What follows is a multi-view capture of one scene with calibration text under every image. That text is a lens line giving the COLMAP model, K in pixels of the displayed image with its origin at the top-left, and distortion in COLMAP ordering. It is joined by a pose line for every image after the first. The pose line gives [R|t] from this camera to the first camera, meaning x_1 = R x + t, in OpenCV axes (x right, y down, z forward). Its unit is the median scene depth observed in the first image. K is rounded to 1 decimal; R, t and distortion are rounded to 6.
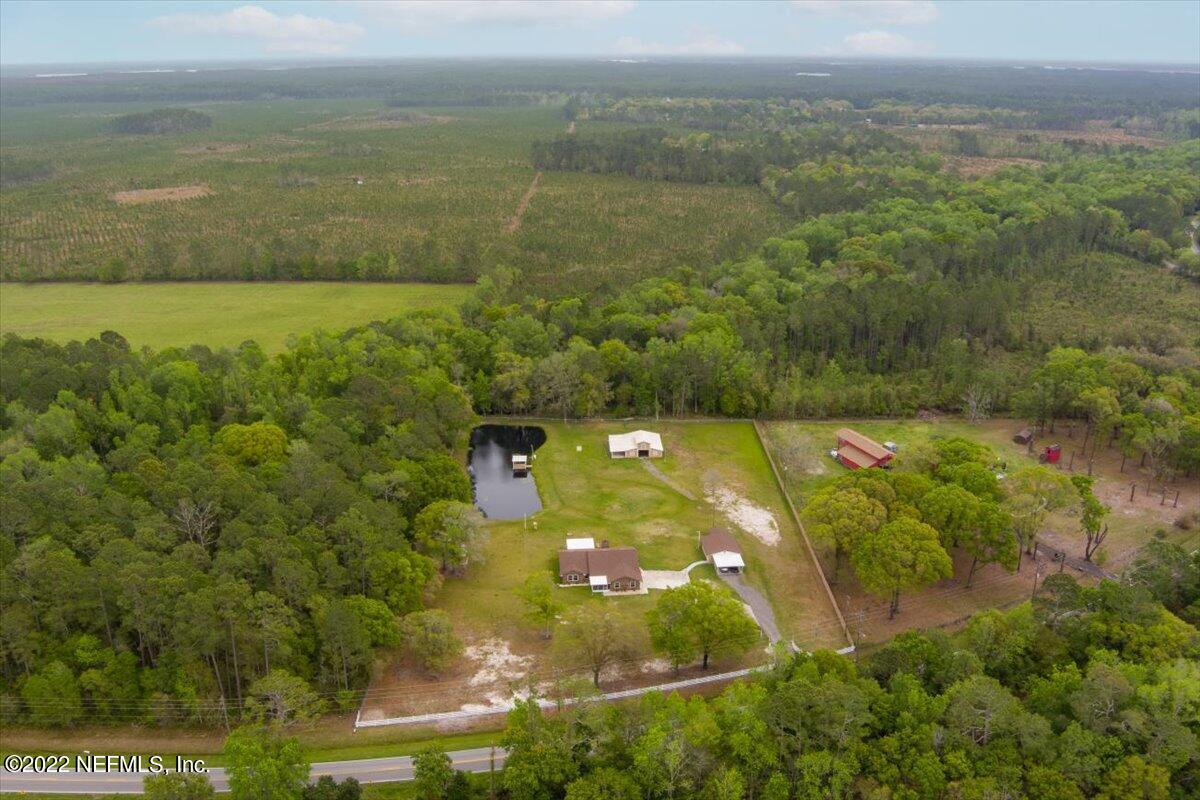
lens RADIAL K [[1019.3, 0, 600.0], [0, 1019.3, 400.0], [0, 0, 1]] dist [-0.044411, 0.001375]
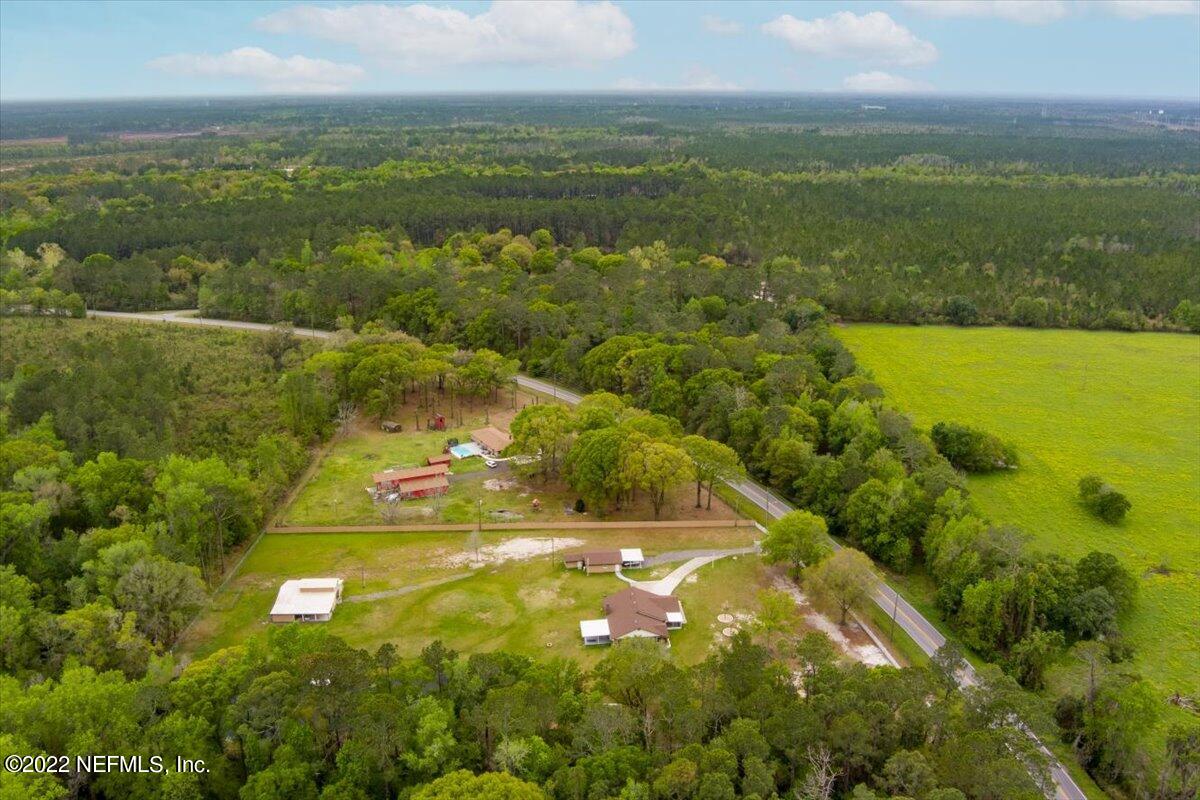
lens RADIAL K [[979.9, 0, 600.0], [0, 979.9, 400.0], [0, 0, 1]] dist [-0.061597, 0.000071]
pose [[-0.005600, -0.300706, 0.953701, -0.758479], [0.334727, 0.898135, 0.285151, -0.276941], [-0.942298, 0.320827, 0.095625, 0.813820]]
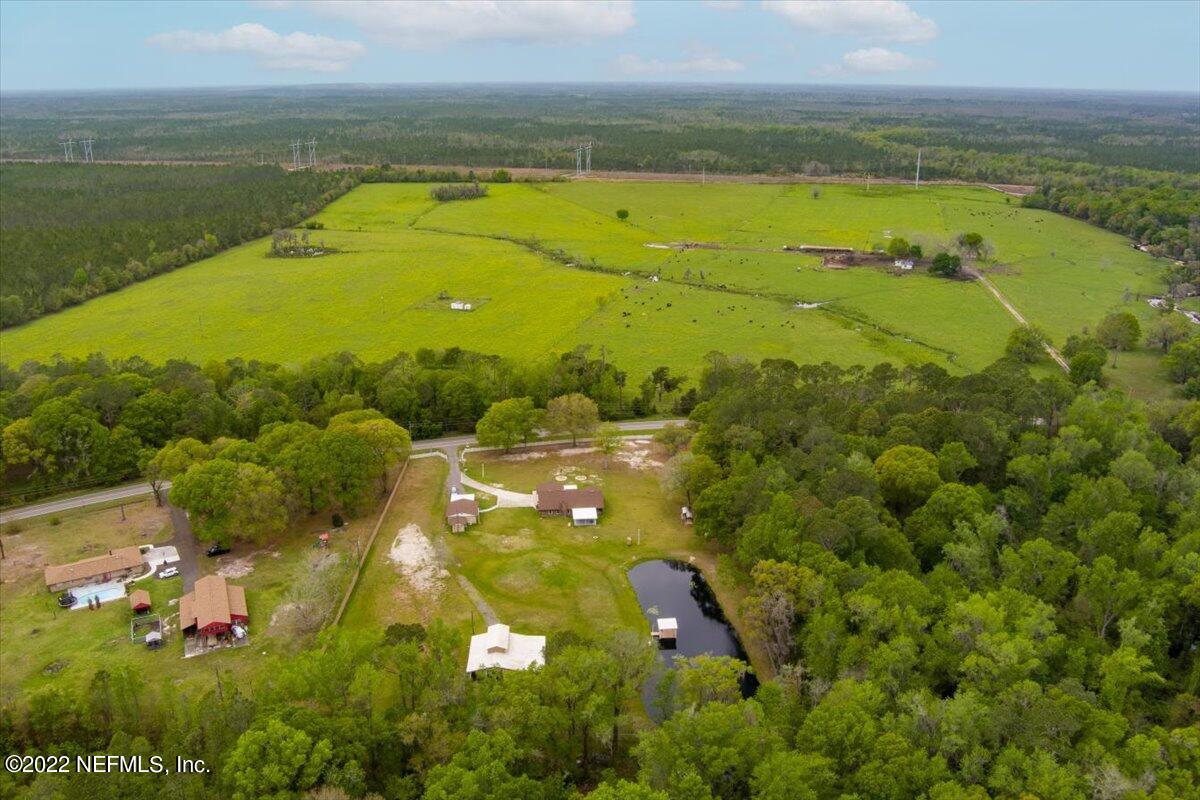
lens RADIAL K [[979.9, 0, 600.0], [0, 979.9, 400.0], [0, 0, 1]] dist [-0.061597, 0.000071]
pose [[-0.999993, 0.002809, -0.002524, -0.032847], [0.000664, 0.788679, 0.614805, -0.604937], [0.003717, 0.614799, -0.788675, 1.713508]]
